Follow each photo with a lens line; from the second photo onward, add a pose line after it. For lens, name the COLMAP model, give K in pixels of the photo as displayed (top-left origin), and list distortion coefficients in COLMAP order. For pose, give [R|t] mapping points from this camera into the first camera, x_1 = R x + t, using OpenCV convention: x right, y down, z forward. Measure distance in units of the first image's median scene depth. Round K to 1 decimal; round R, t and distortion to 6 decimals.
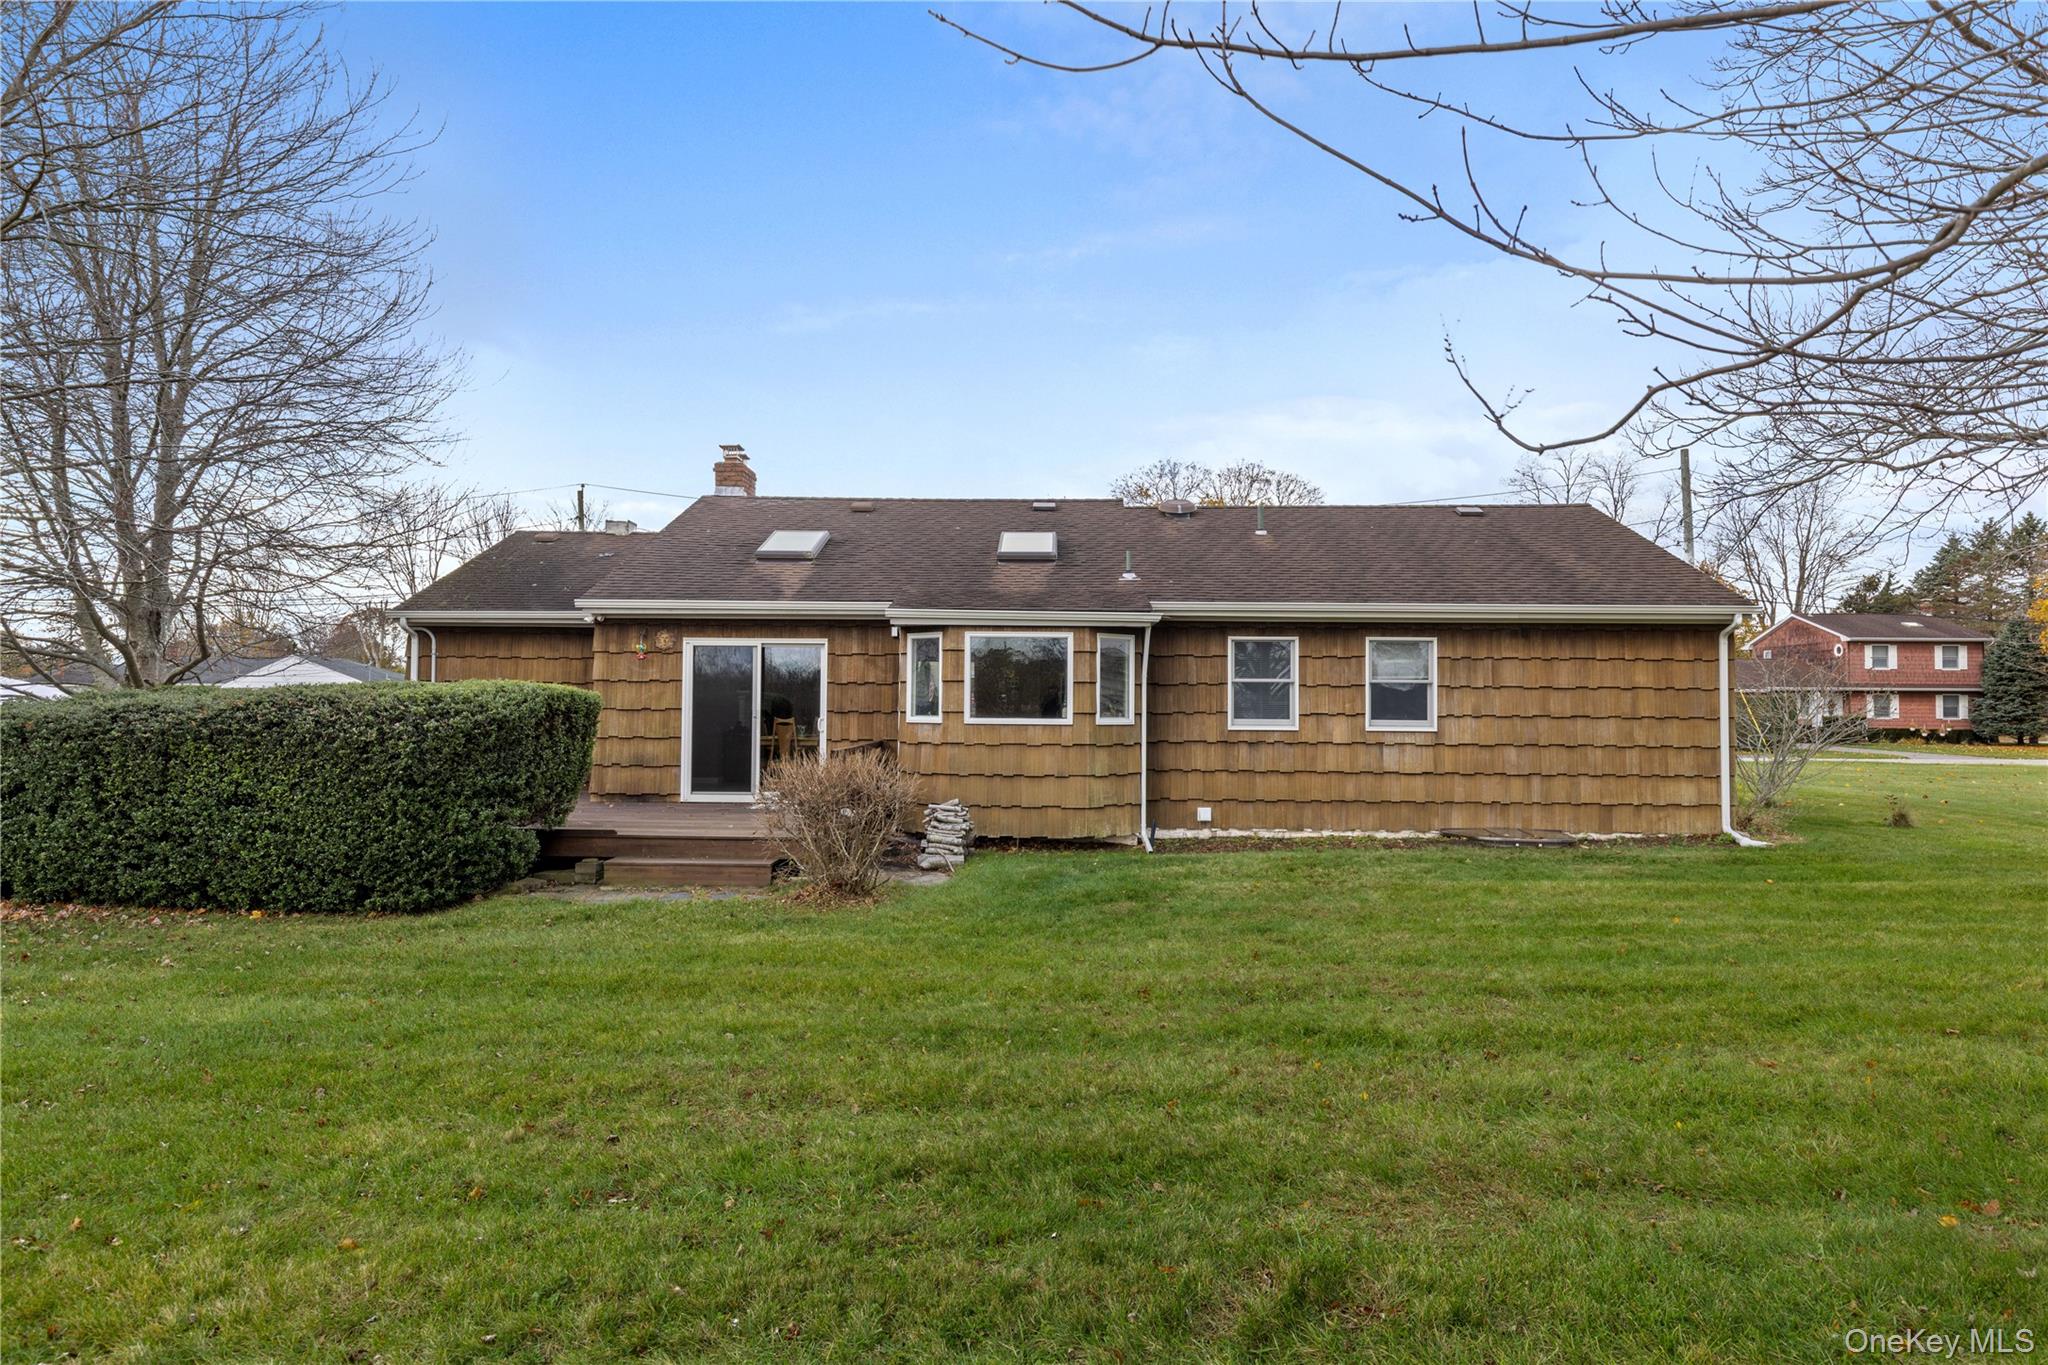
lens RADIAL K [[1260.7, 0, 1023.8], [0, 1260.7, 677.9], [0, 0, 1]] dist [0.007074, 0.000198]
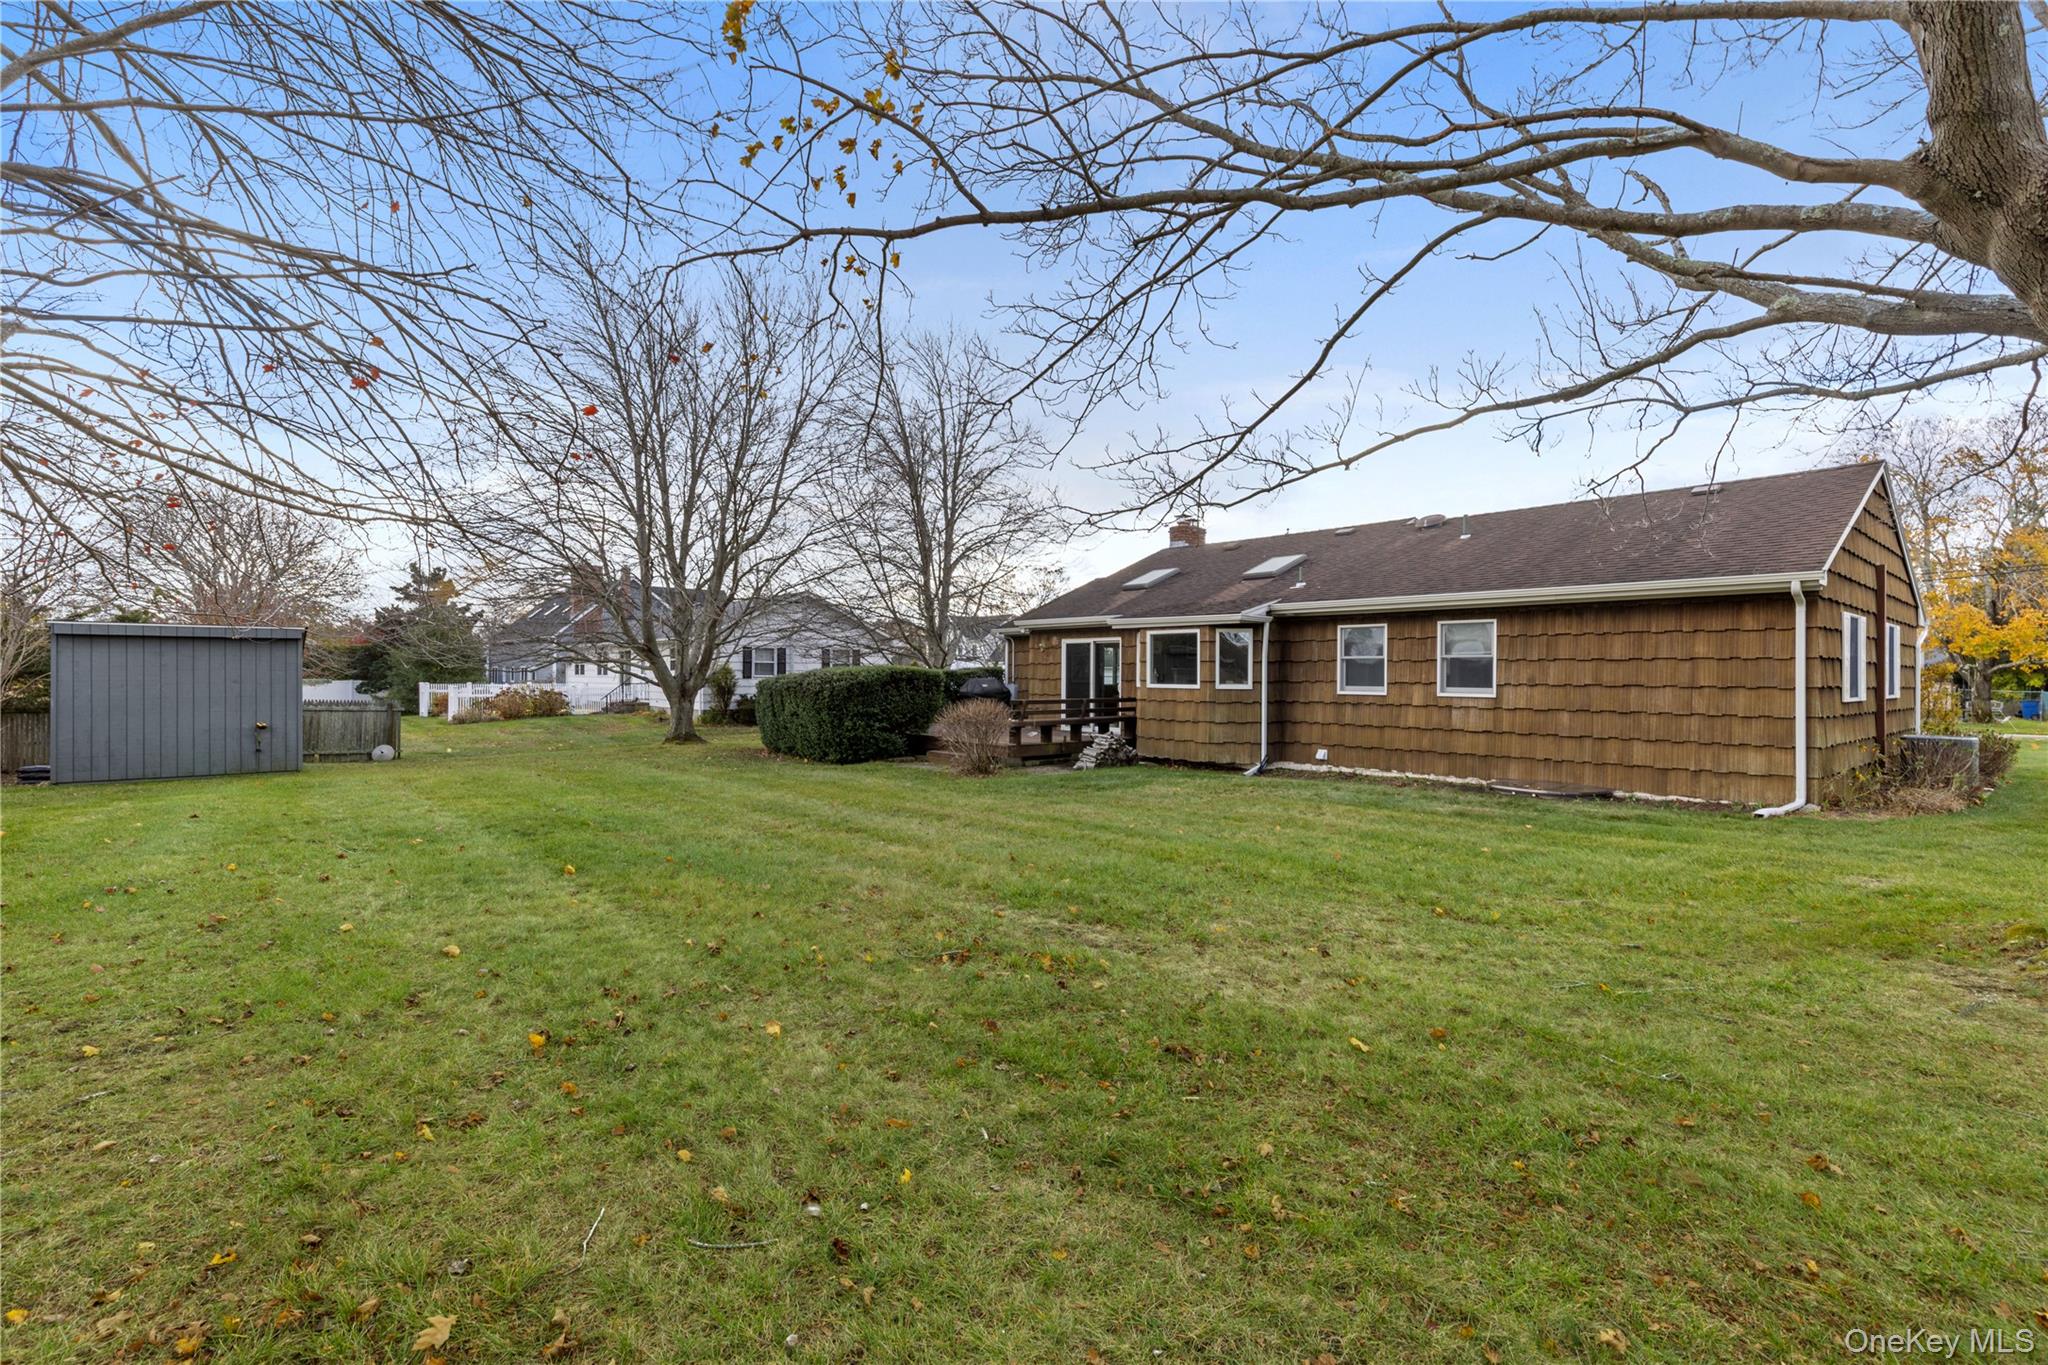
lens RADIAL K [[936.0, 0, 1022.6], [0, 936.0, 682.5], [0, 0, 1]] dist [0.008725, -0.001670]
pose [[0.658938, 0.003167, -0.752190, 0.701799], [0.016818, 0.999679, 0.018943, 0.003781], [0.752009, -0.025133, 0.658674, 0.073510]]
